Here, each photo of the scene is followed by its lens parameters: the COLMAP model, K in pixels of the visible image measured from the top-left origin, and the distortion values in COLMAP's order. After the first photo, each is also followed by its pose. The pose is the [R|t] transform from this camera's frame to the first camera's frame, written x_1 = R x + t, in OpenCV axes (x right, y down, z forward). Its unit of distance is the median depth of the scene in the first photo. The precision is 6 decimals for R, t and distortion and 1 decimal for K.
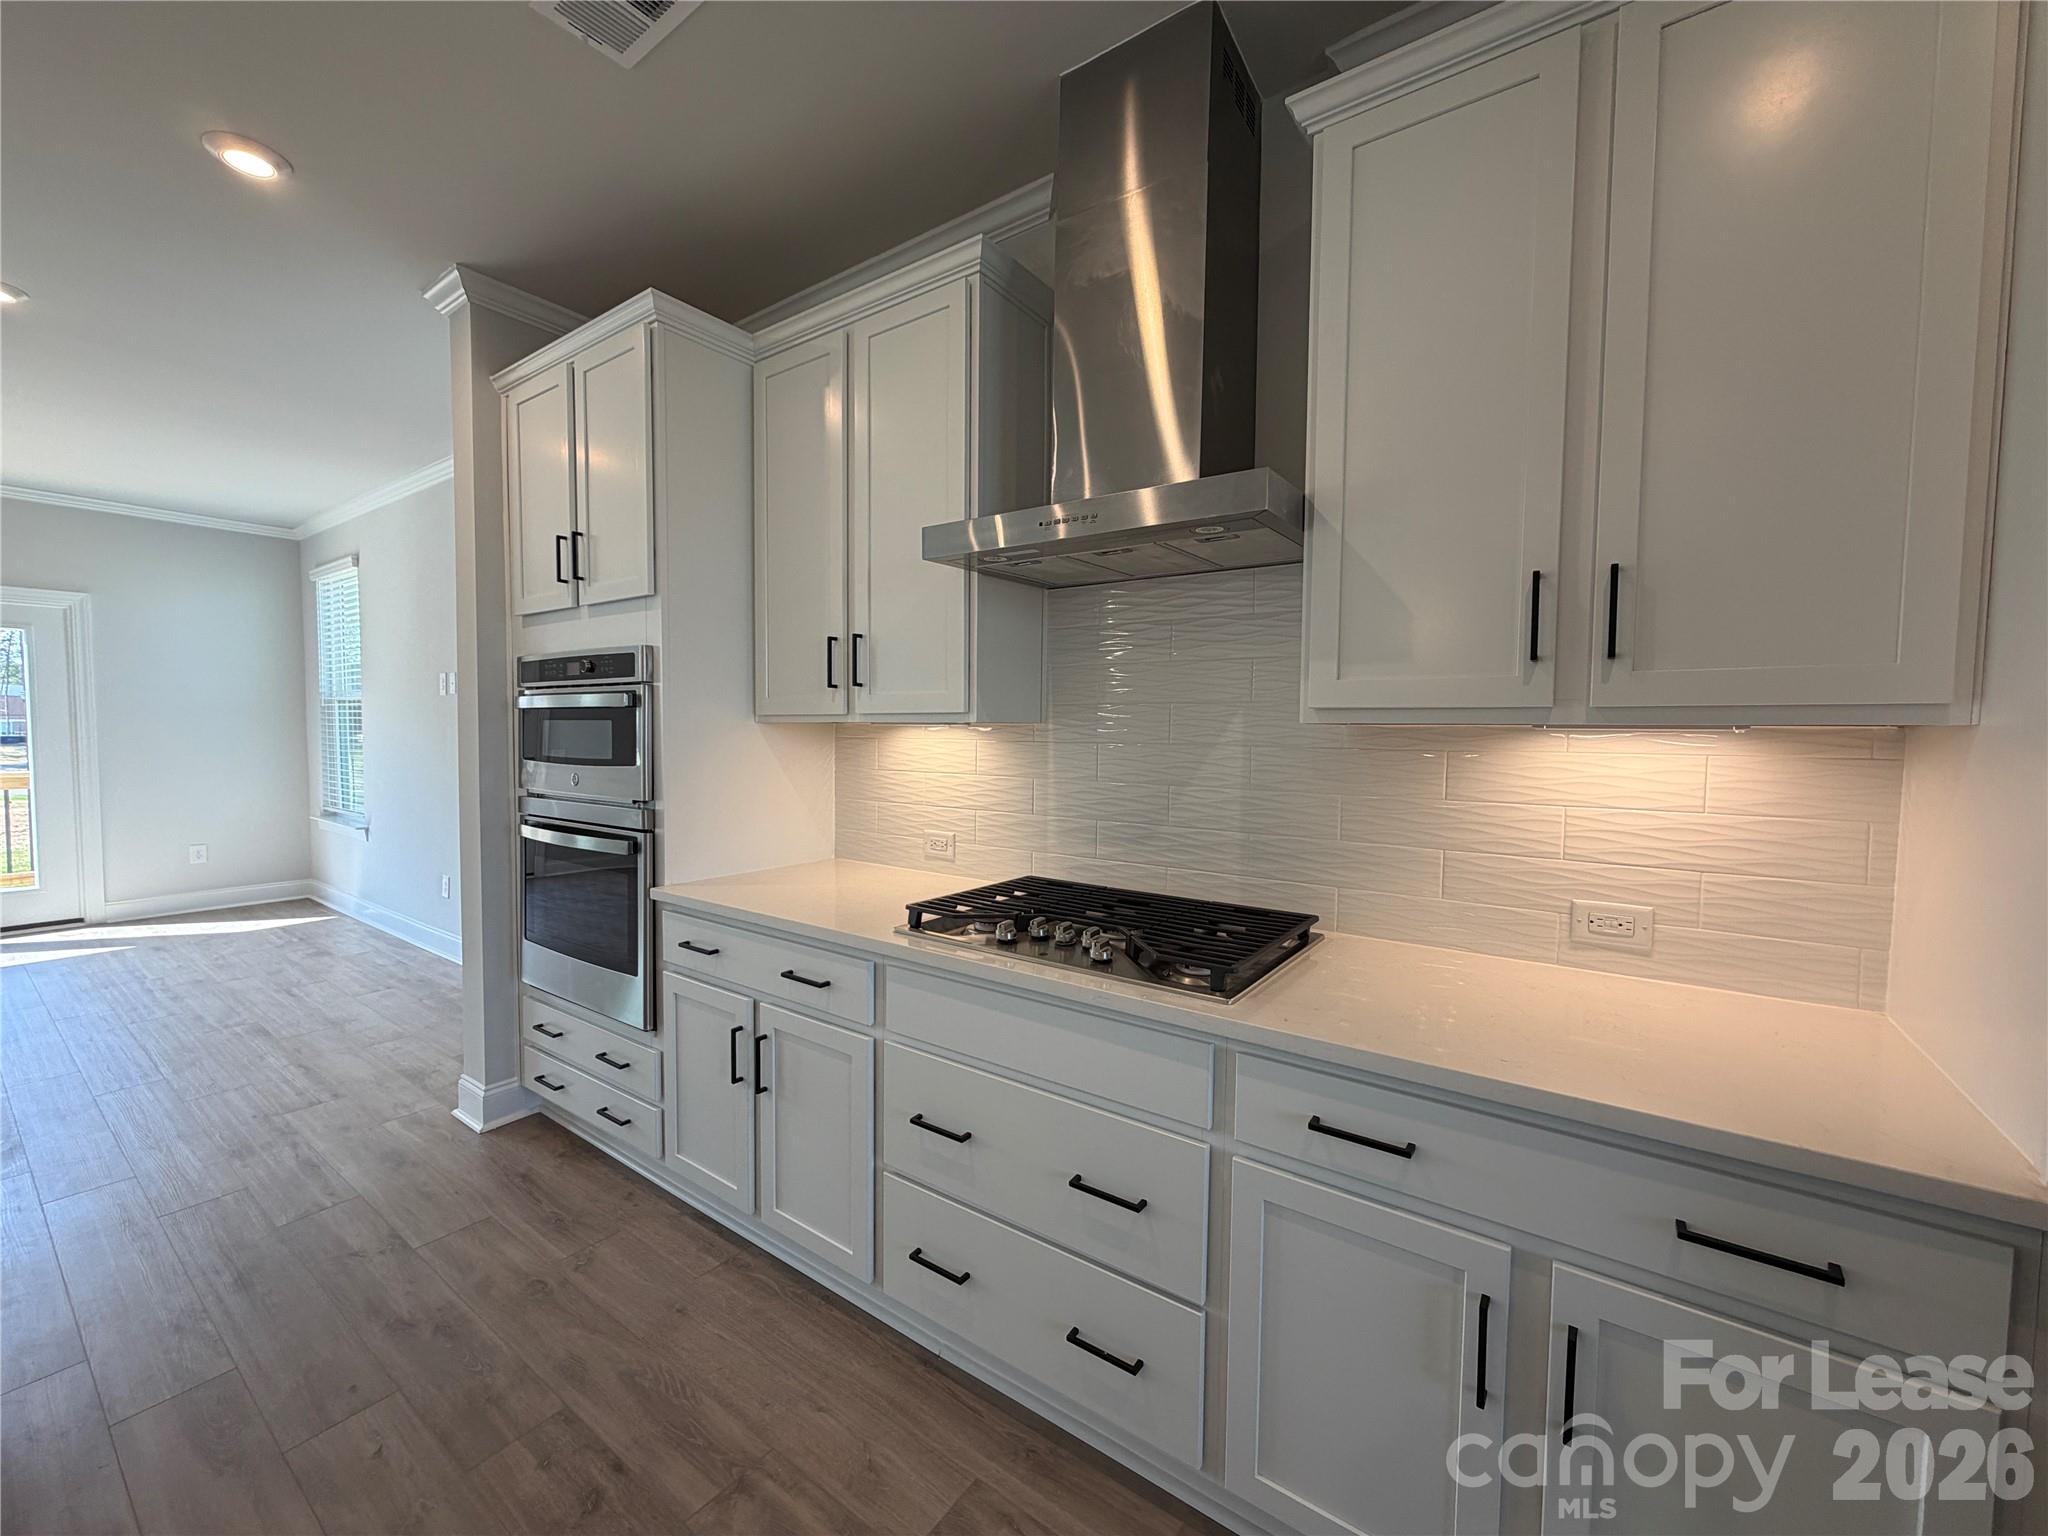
lens RADIAL K [[815.9, 0, 1016.7], [0, 815.9, 768.6], [0, 0, 1]] dist [-0.000075, 0.000150]
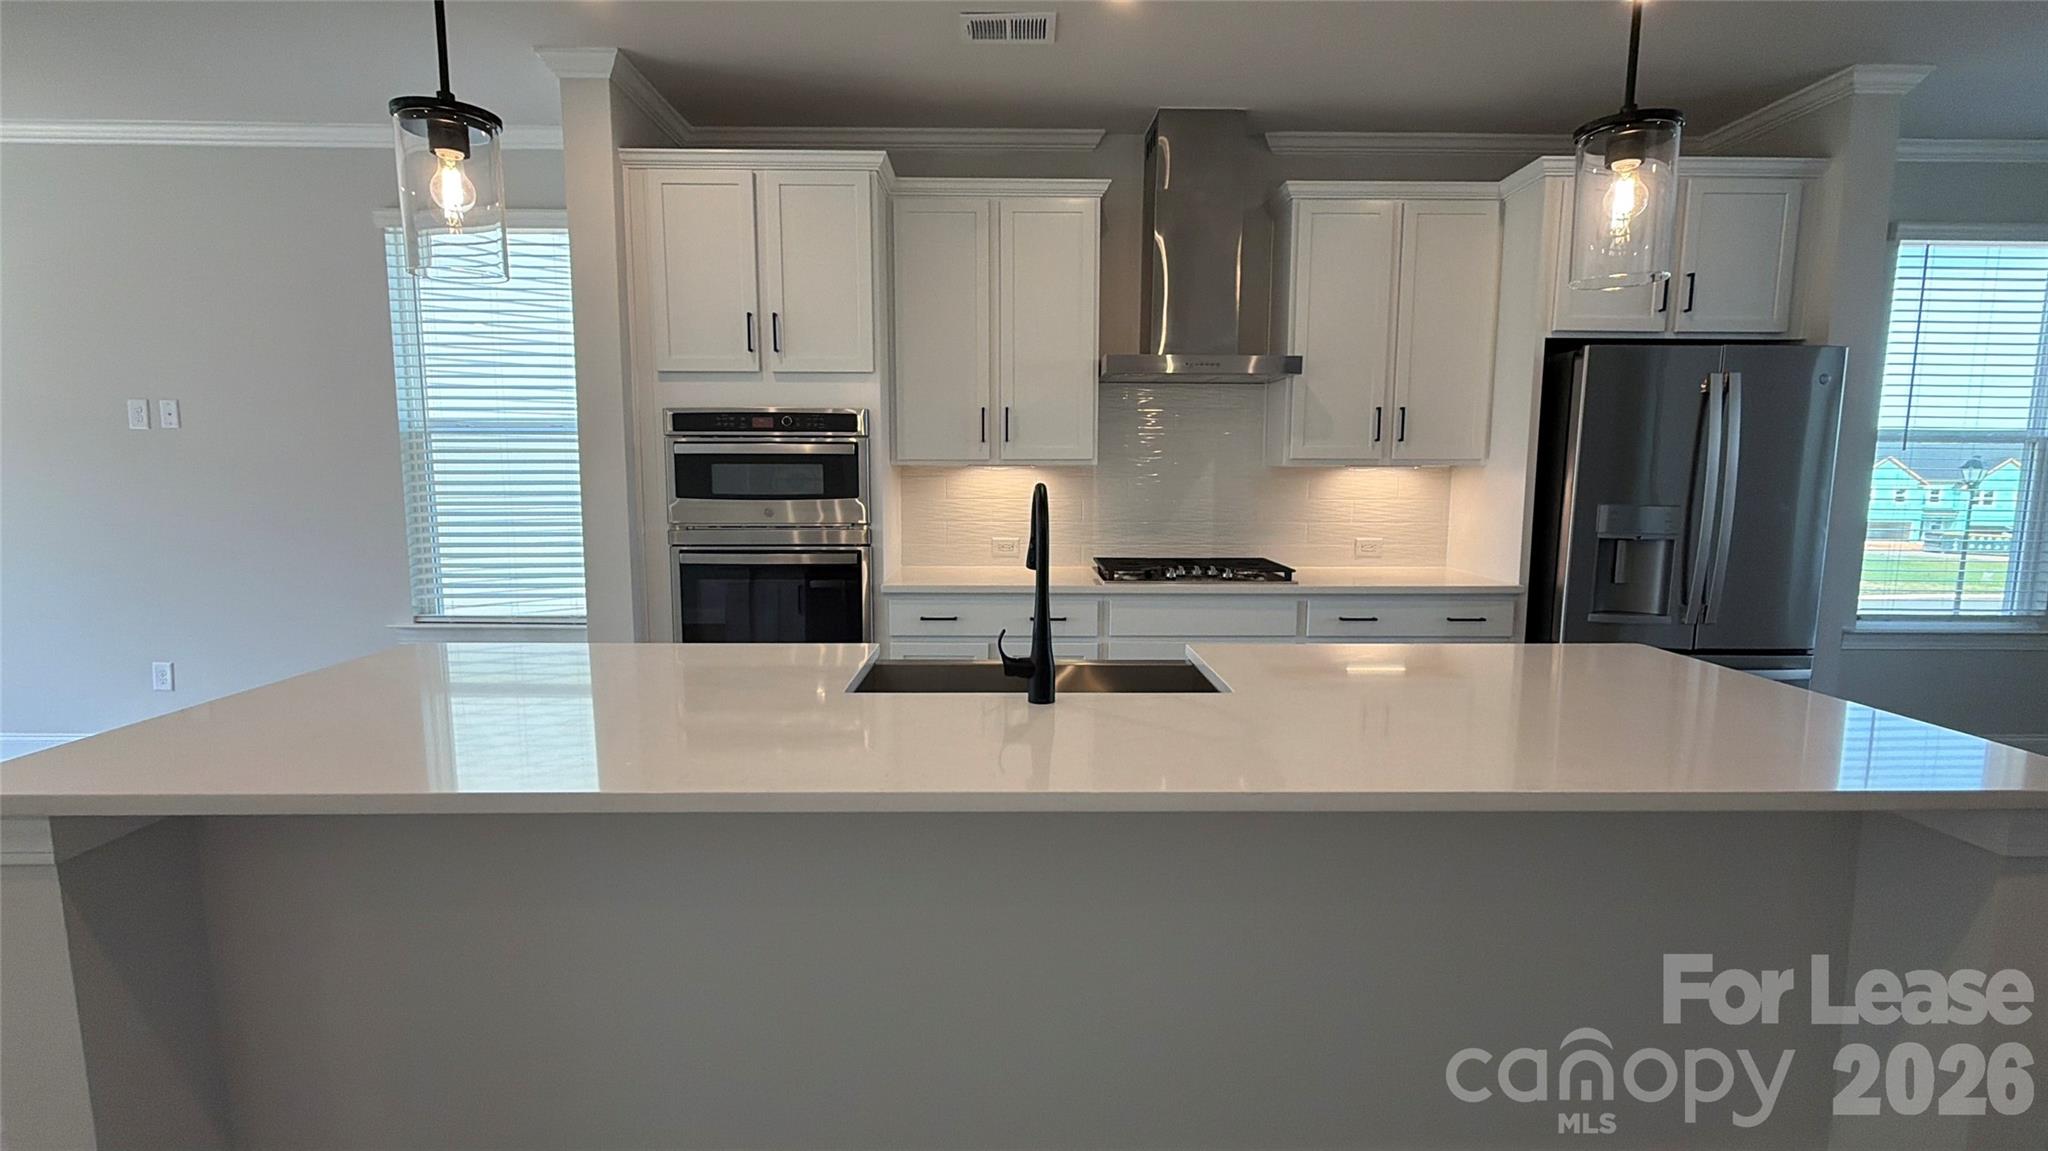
lens RADIAL K [[943.9, 0, 1024.0], [0, 943.9, 575.5], [0, 0, 1]] dist [0.001418, 0.000111]
pose [[0.798538, -0.076862, 0.597017, -1.196420], [0.033621, 0.995961, 0.083253, 0.003610], [-0.601005, -0.046408, 0.797897, -0.427952]]
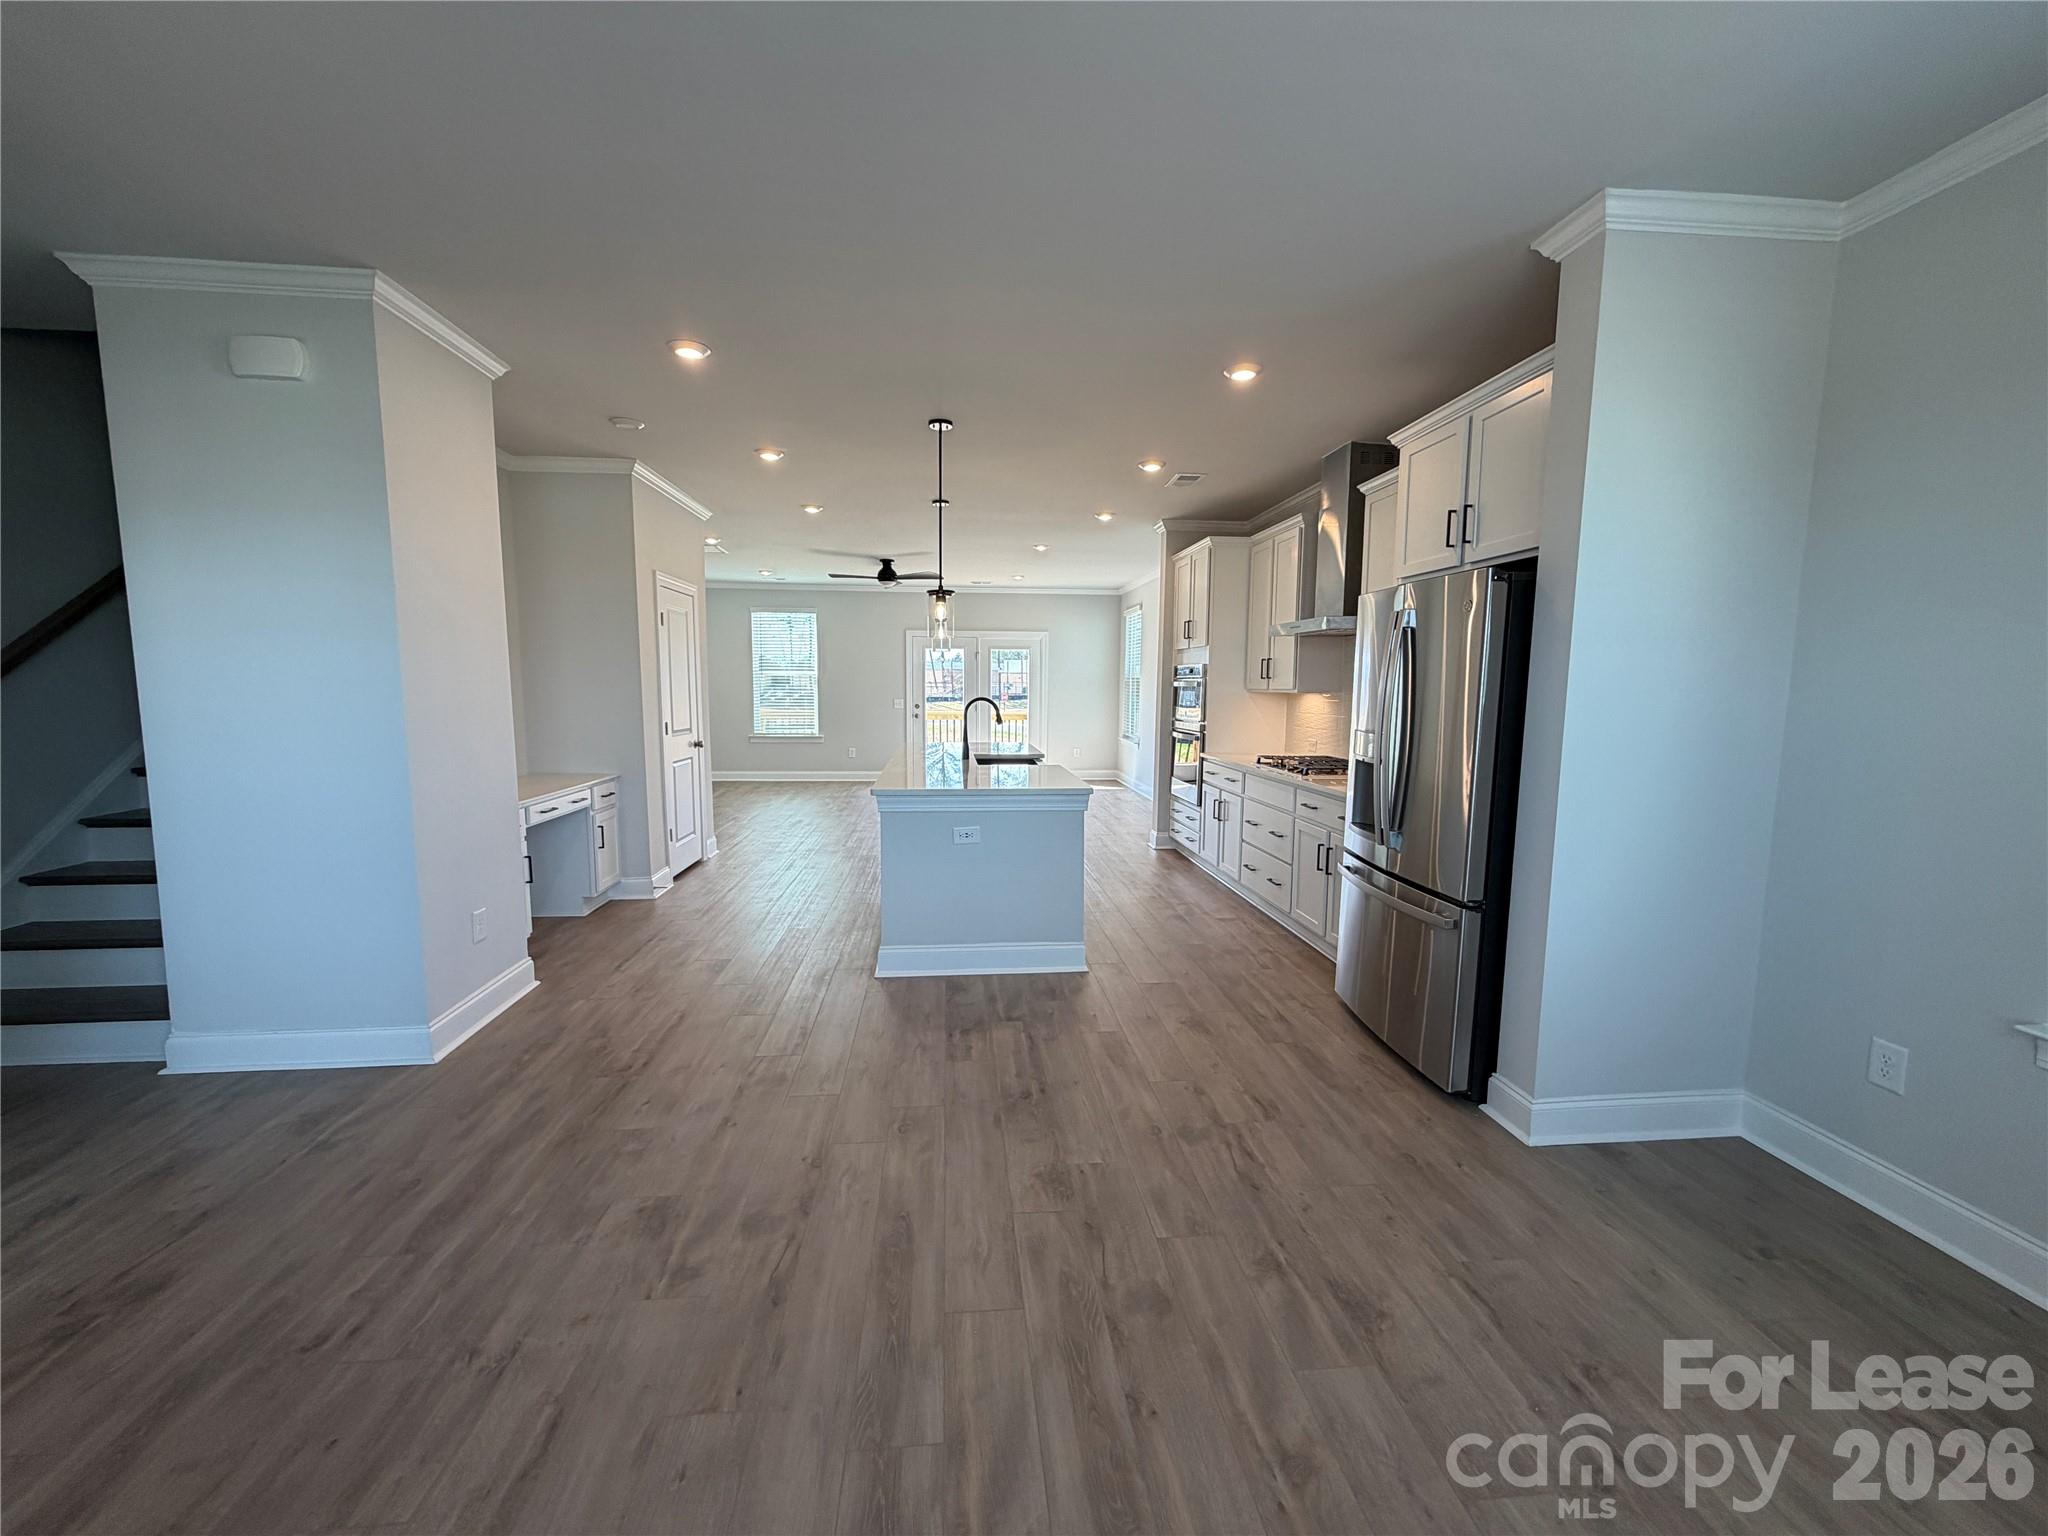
lens RADIAL K [[815.9, 0, 1016.7], [0, 815.9, 768.6], [0, 0, 1]] dist [-0.000075, 0.000150]
pose [[0.655168, 0.073649, -0.751885, 1.175445], [-0.041876, 0.997247, 0.061193, 0.055919], [0.754322, -0.008606, 0.656448, -1.228132]]
